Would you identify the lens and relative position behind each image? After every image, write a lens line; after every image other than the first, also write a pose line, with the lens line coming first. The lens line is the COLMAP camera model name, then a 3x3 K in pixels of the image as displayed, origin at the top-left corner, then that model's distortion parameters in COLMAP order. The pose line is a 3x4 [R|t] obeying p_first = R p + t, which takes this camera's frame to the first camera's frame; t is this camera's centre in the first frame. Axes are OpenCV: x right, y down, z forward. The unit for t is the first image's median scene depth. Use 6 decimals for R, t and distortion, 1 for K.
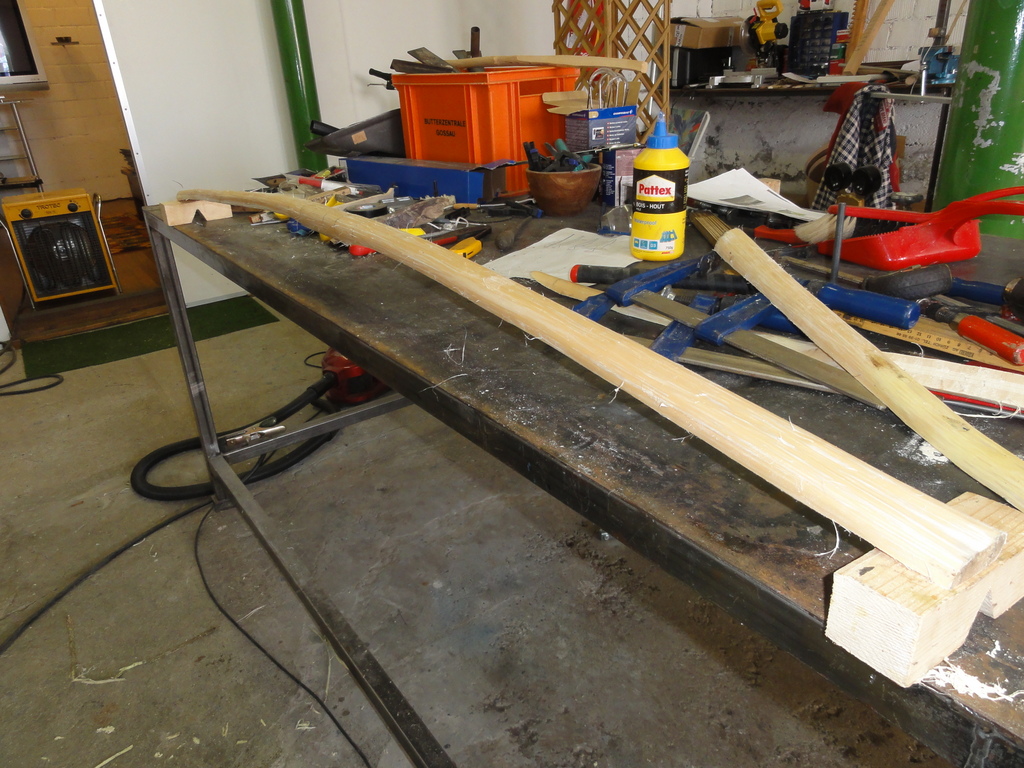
lens RADIAL K [[723.4, 0, 515.0], [0, 723.4, 385.3], [0, 0, 1]] dist [0.002811, -0.001830]
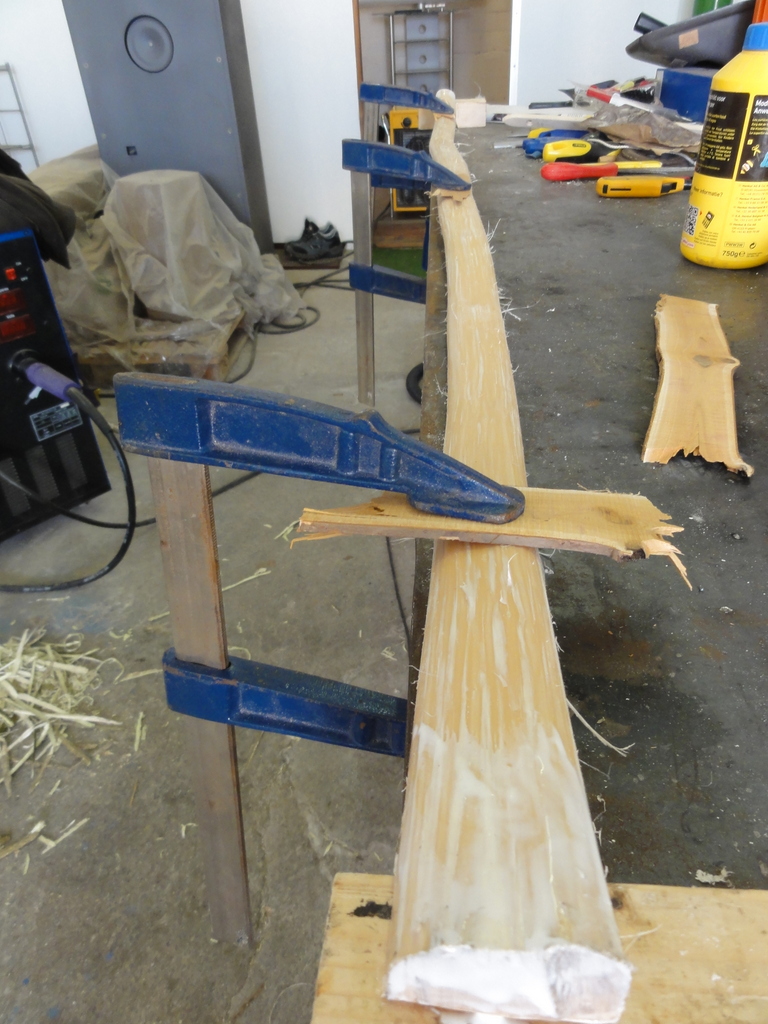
lens RADIAL K [[723.4, 0, 384.3], [0, 723.4, 512.6], [0, 0, 1]] dist [0.002811, -0.001830]
pose [[0.771874, 0.376709, -0.512153, 0.151866], [-0.258342, 0.921894, 0.288740, -0.016157], [0.580922, -0.090560, 0.808906, 0.165100]]
